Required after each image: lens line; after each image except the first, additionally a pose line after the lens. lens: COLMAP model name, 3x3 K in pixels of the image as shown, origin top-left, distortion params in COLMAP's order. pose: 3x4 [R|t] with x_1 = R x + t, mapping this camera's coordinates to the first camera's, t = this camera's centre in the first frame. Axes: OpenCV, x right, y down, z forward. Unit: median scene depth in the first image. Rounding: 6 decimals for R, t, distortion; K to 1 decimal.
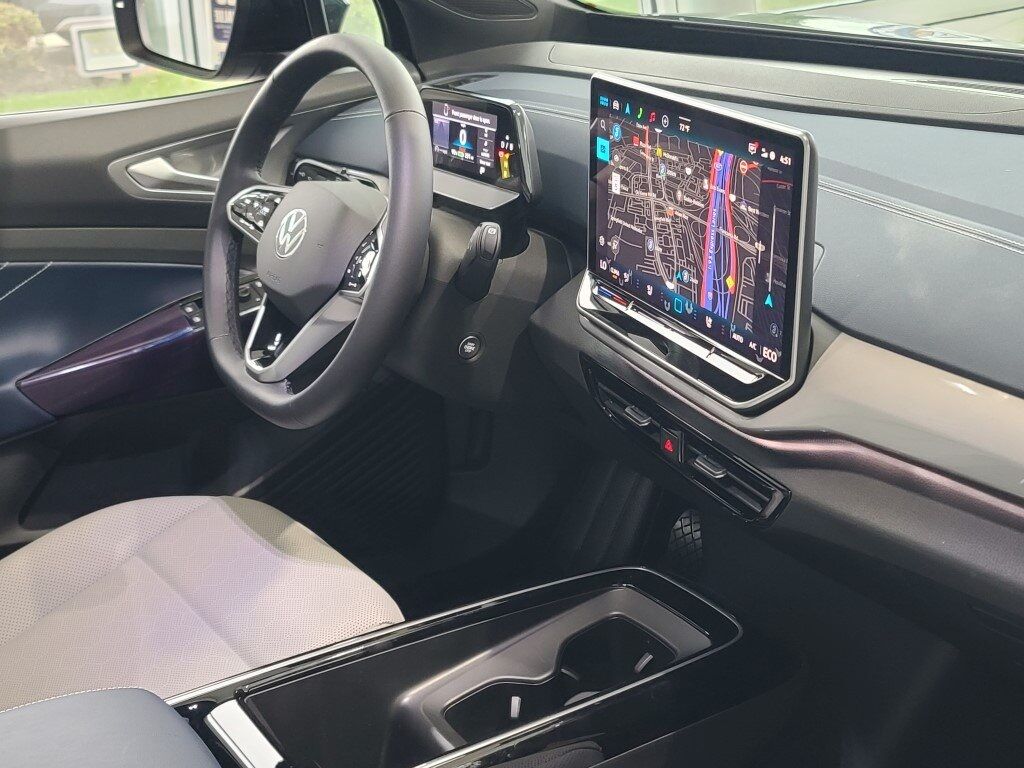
lens RADIAL K [[1361.8, 0, 512.0], [0, 1361.8, 384.0], [0, 0, 1]] dist [-0.009575, -0.021982]
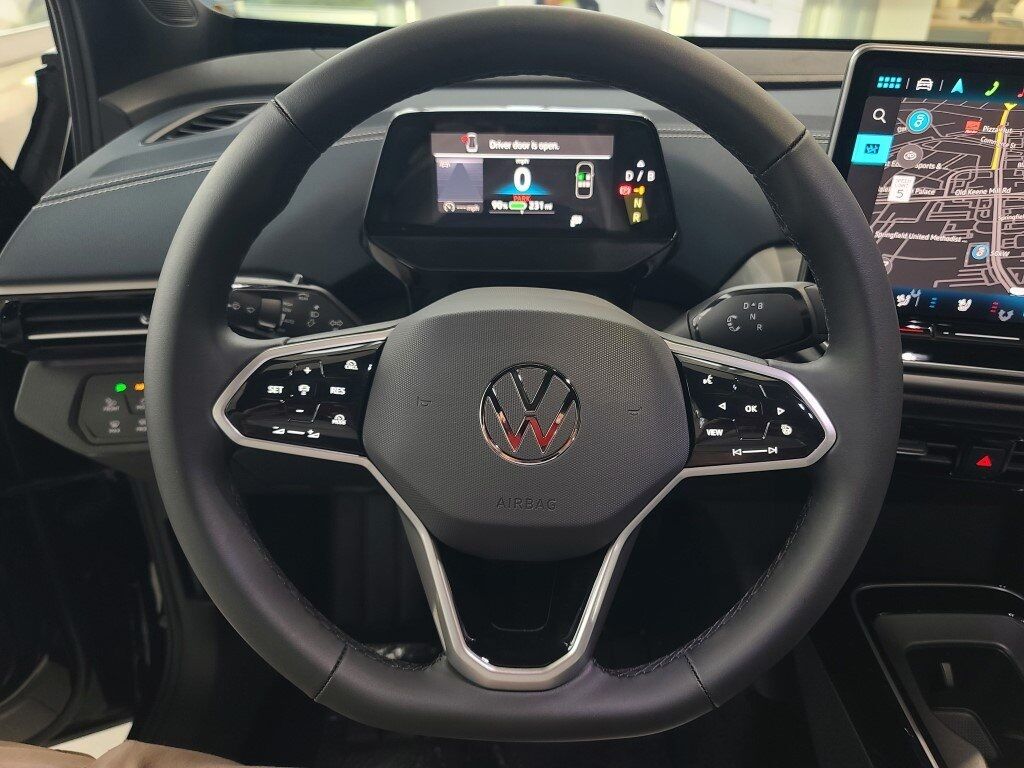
lens RADIAL K [[798.3, 0, 519.7], [0, 798.3, 379.2], [0, 0, 1]] dist [0.051575, -0.050601]
pose [[0.541059, -0.362060, 0.759057, -0.460650], [0.269690, 0.929612, 0.251176, -0.234462], [-0.796569, 0.068809, 0.600619, 0.955964]]
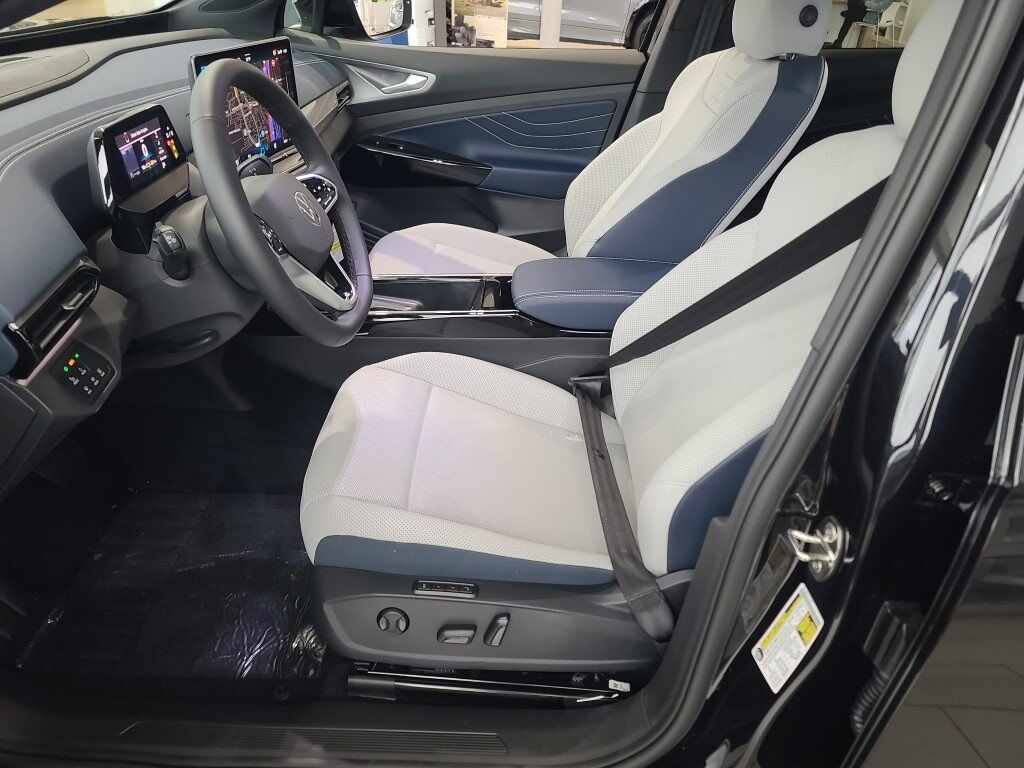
lens RADIAL K [[798.3, 0, 519.7], [0, 798.3, 379.2], [0, 0, 1]] dist [0.051575, -0.050601]
pose [[-0.809822, -0.263961, 0.523940, -0.951314], [0.225705, 0.684153, 0.693535, -0.591924], [-0.541522, 0.679896, -0.494465, 1.644901]]
